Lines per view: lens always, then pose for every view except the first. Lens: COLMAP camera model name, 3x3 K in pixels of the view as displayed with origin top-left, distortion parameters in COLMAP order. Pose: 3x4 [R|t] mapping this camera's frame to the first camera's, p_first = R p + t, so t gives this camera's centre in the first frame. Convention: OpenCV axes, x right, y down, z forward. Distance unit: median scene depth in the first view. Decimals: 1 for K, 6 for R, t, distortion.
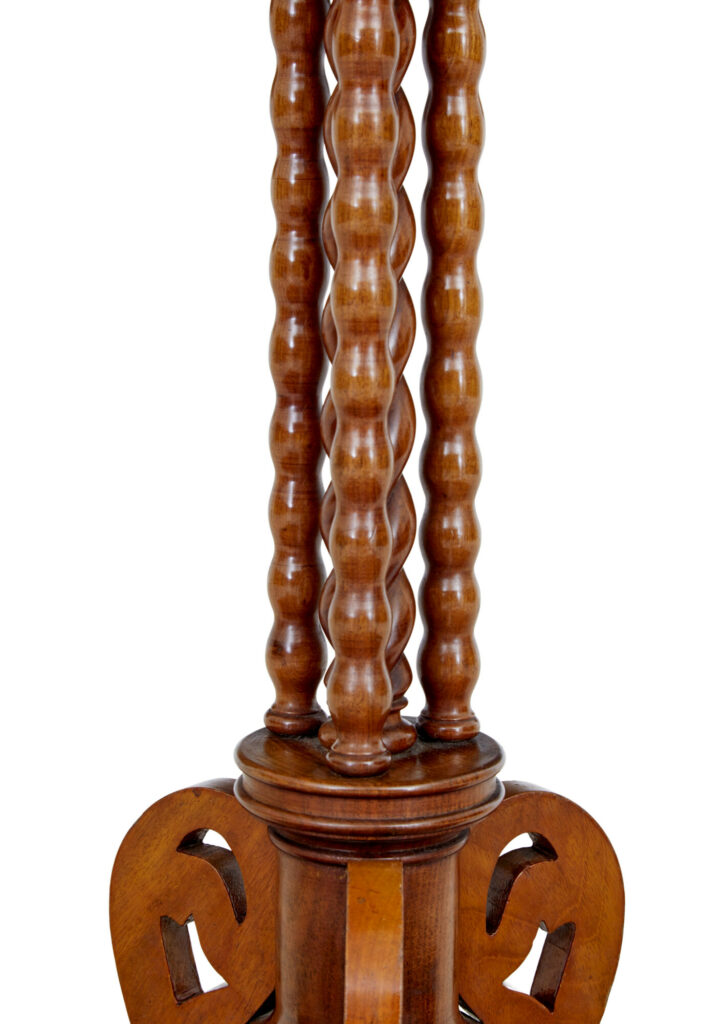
lens RADIAL K [[2805.8, 0, 360.4], [0, 2805.8, 511.7], [0, 0, 1]] dist [-0.025251, 0.000000]
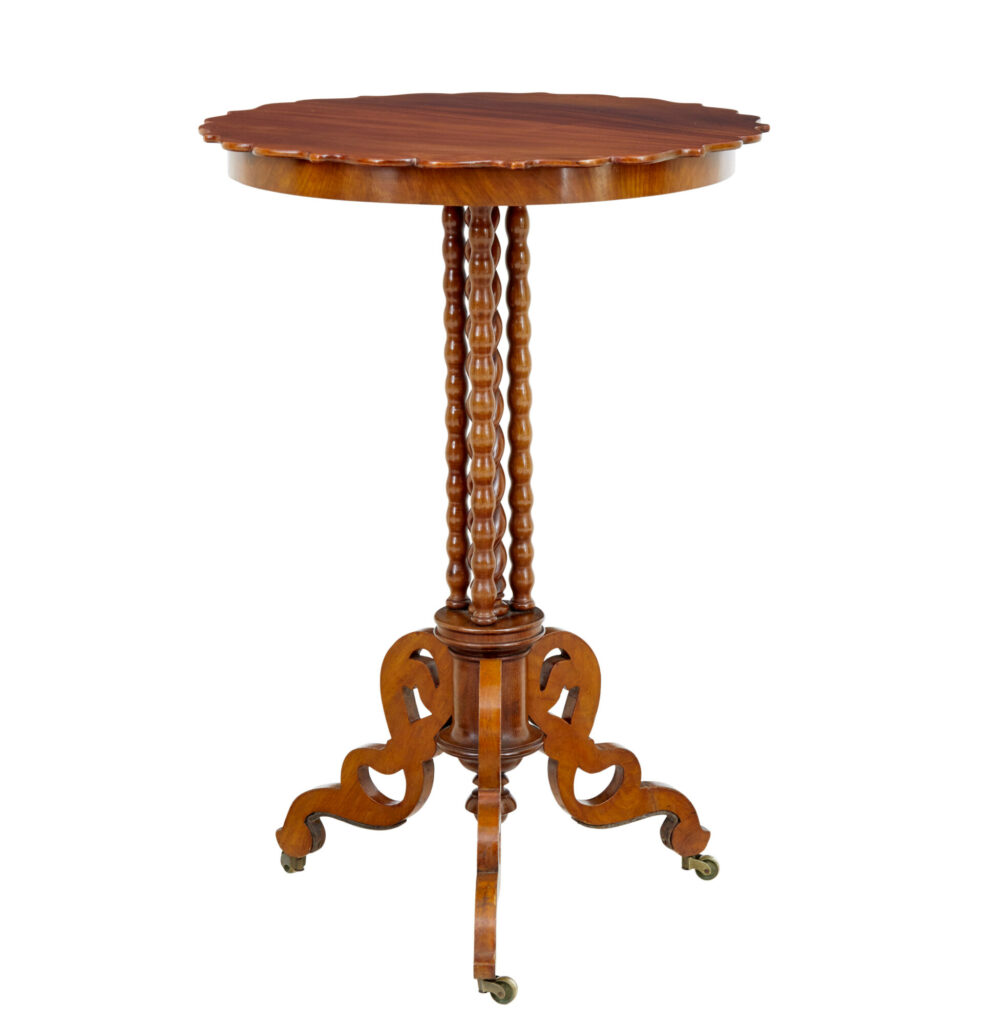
lens RADIAL K [[2408.5, 0, 497.0], [0, 2408.5, 512.6], [0, 0, 1]] dist [-0.146198, 0.000000]
pose [[0.999859, -0.014417, -0.008649, 0.029361], [0.014815, 0.998739, 0.047977, -0.103347], [0.007946, -0.048099, 0.998811, -1.077996]]
